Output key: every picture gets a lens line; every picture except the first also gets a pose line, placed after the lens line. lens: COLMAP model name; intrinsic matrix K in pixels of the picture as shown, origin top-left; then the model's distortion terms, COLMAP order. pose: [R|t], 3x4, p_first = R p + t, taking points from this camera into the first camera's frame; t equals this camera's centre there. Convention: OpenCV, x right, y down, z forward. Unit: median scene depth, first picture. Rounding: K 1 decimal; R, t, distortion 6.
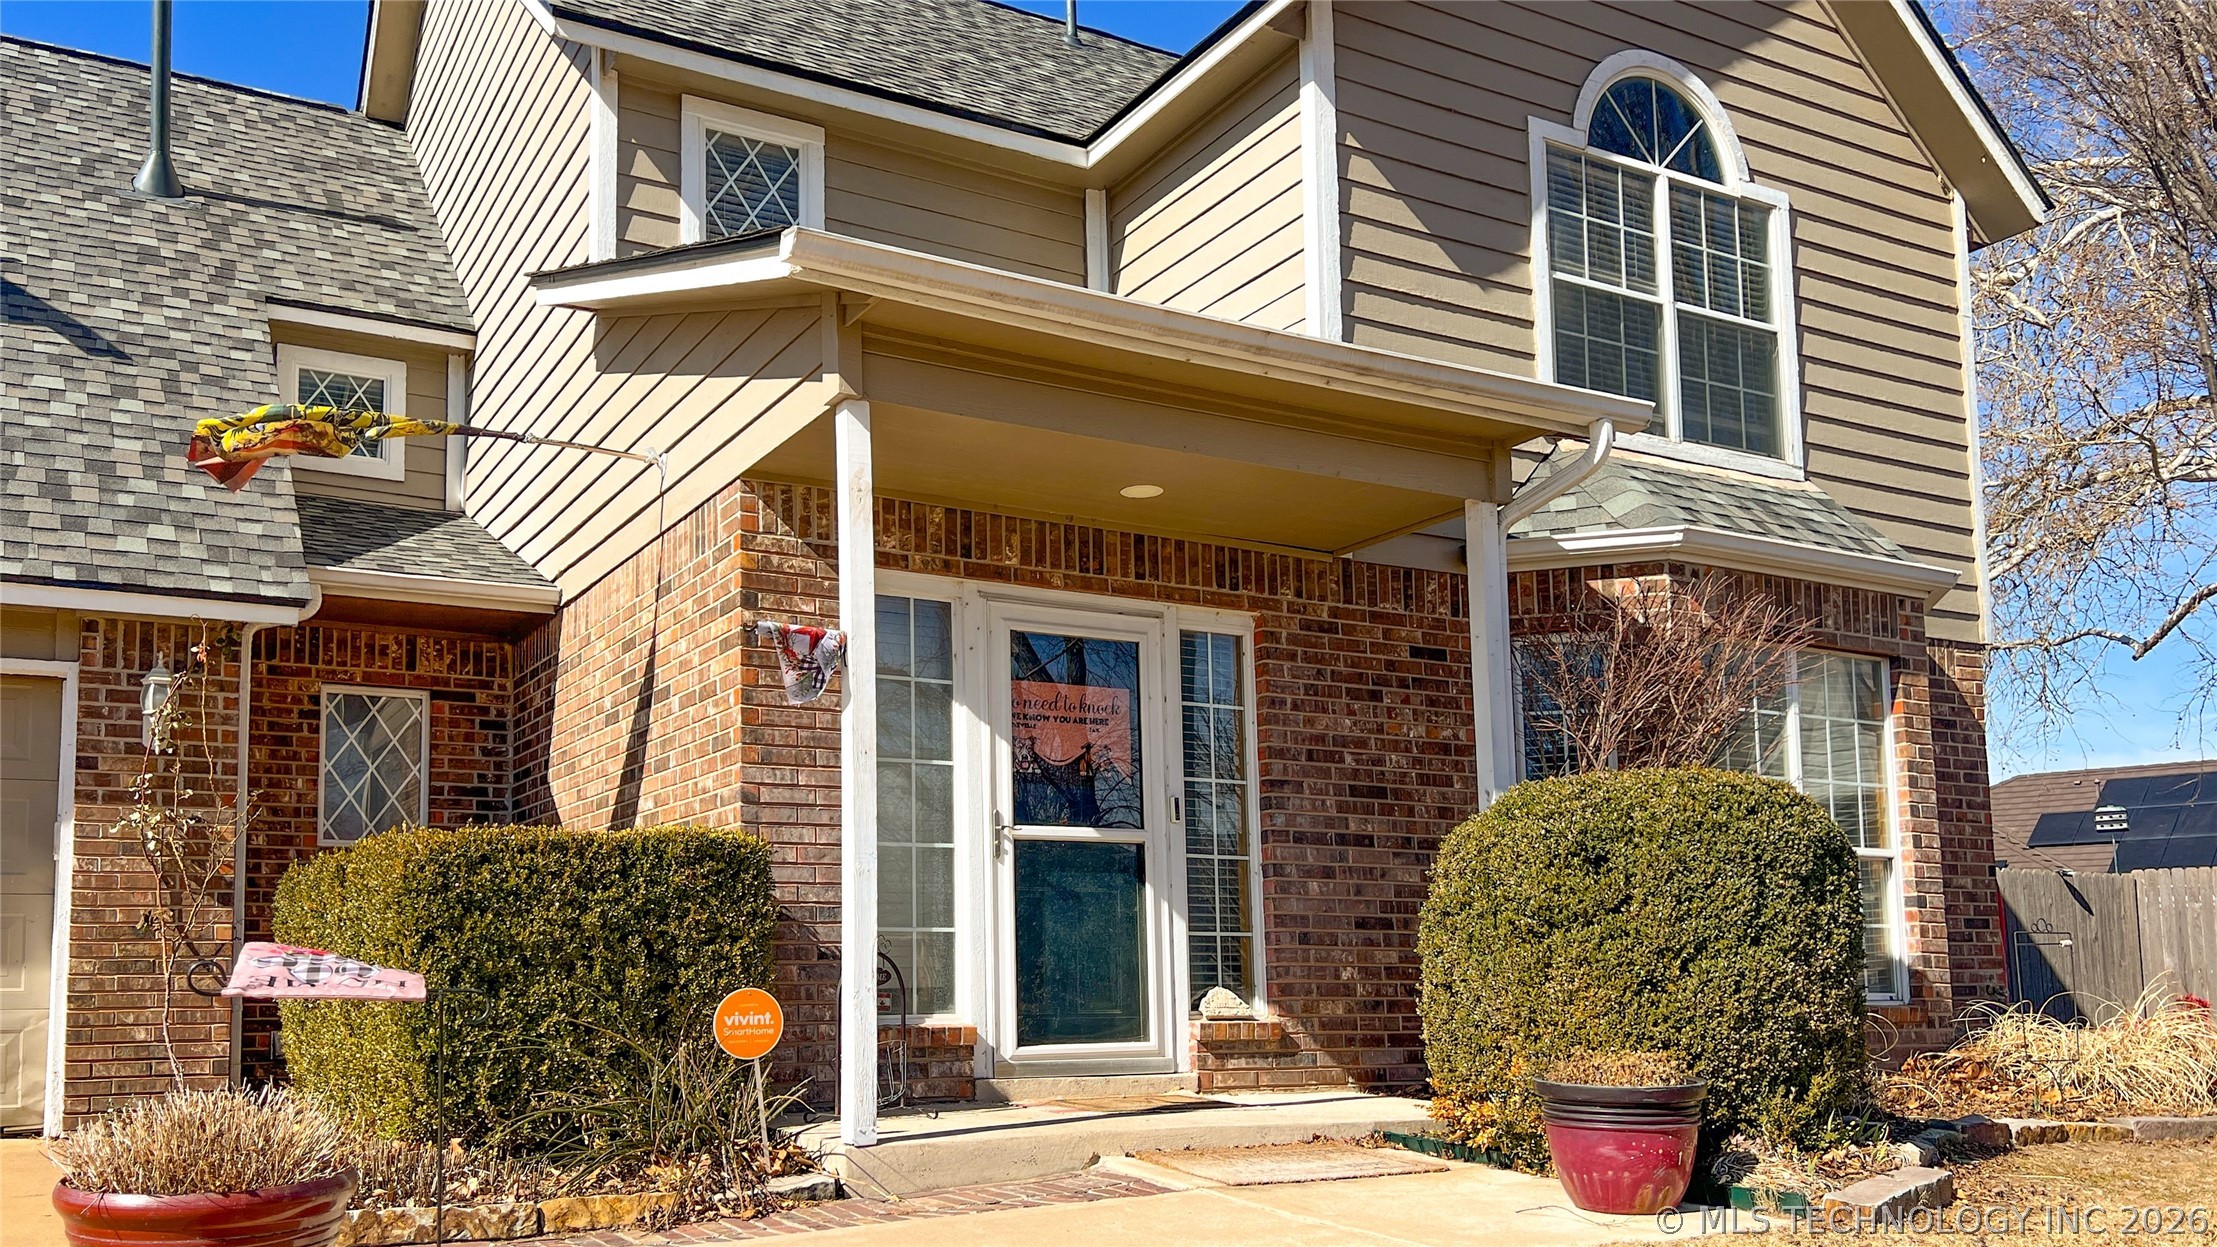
lens RADIAL K [[1678.5, 0, 961.0], [0, 1678.5, 702.8], [0, 0, 1]] dist [0.072464, -0.095923]
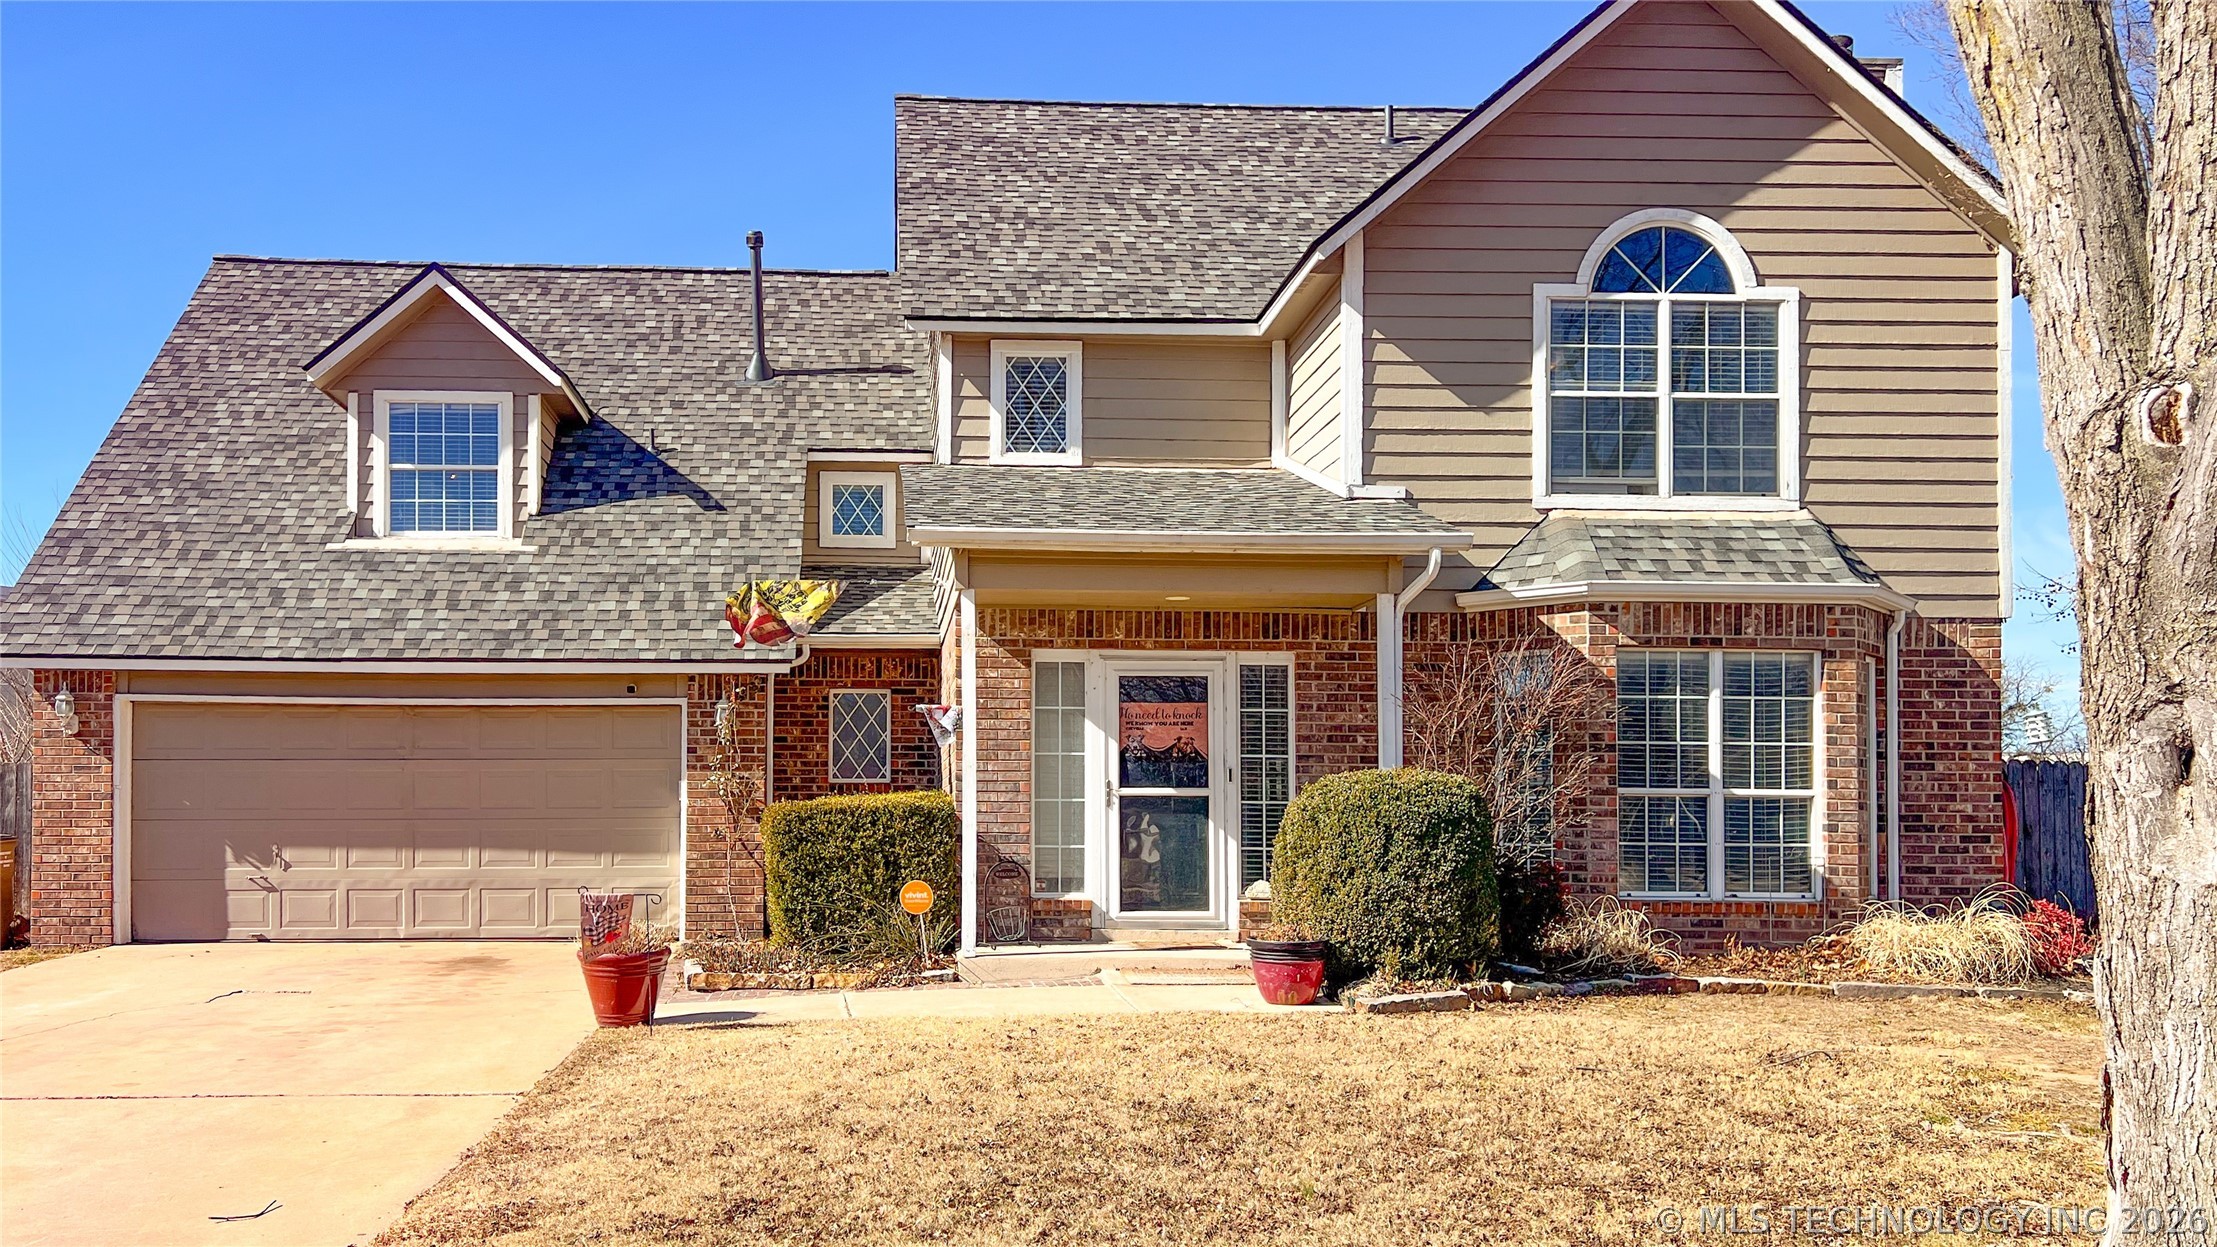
lens RADIAL K [[1649.8, 0, 1031.4], [0, 1649.8, 628.3], [0, 0, 1]] dist [0.067710, -0.105168]
pose [[0.921728, -0.034274, -0.386320, 0.509497], [0.050920, 0.998159, 0.032935, -0.128834], [0.384480, -0.050029, 0.921777, -0.519418]]
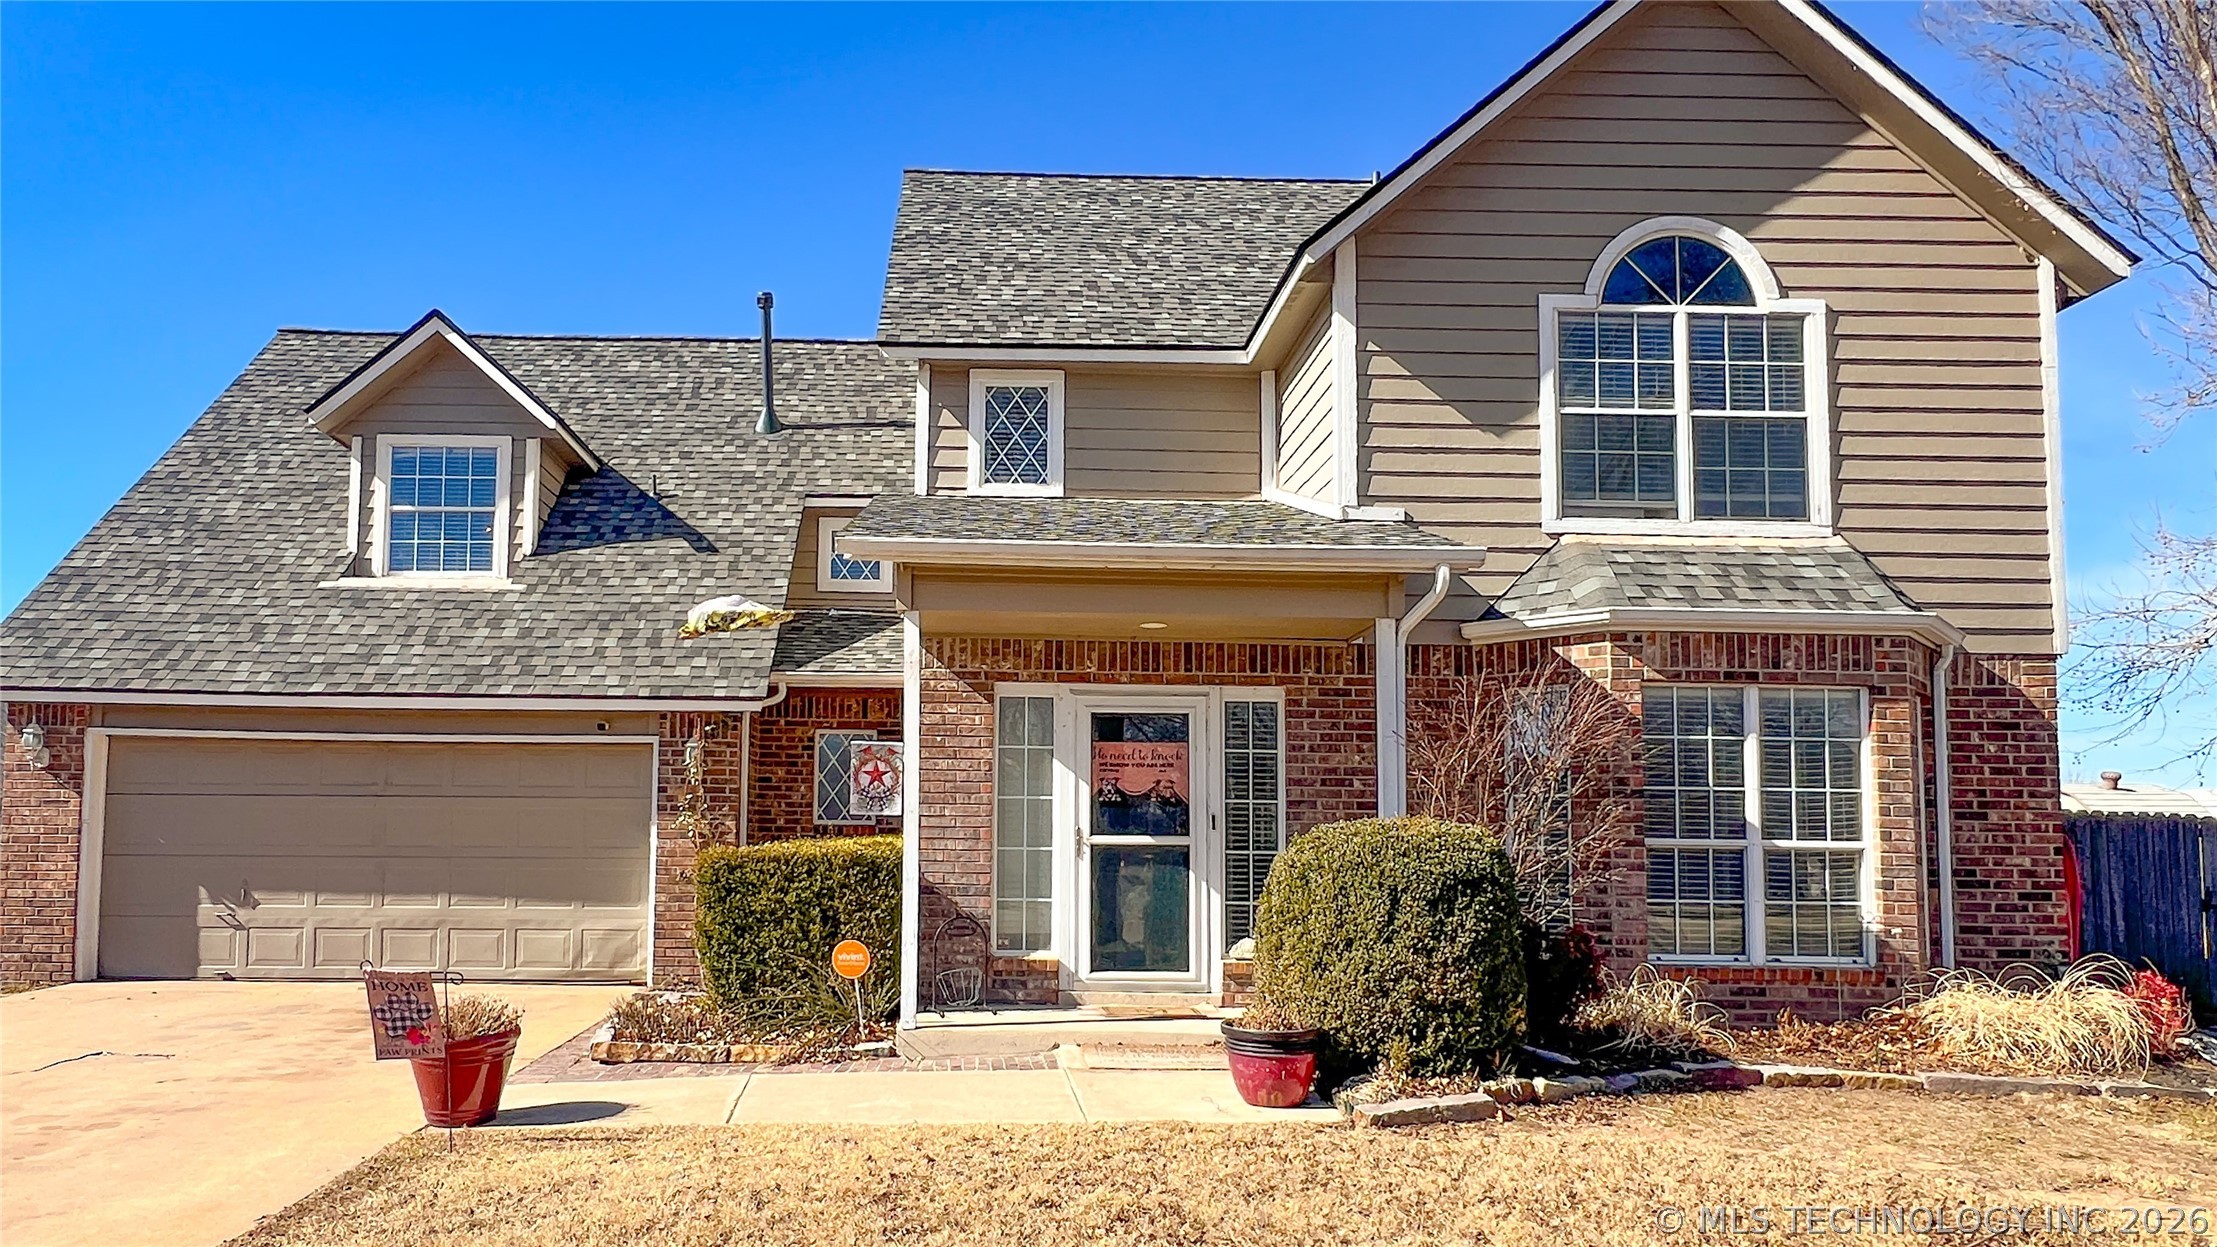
lens RADIAL K [[1336.4, 0, 1018.5], [0, 1336.4, 653.2], [0, 0, 1]] dist [-0.006082, -0.000368]
pose [[0.903410, -0.043488, -0.426567, 0.427463], [0.048590, 0.998818, 0.001079, -0.087147], [0.426016, -0.021701, 0.904455, -0.154015]]
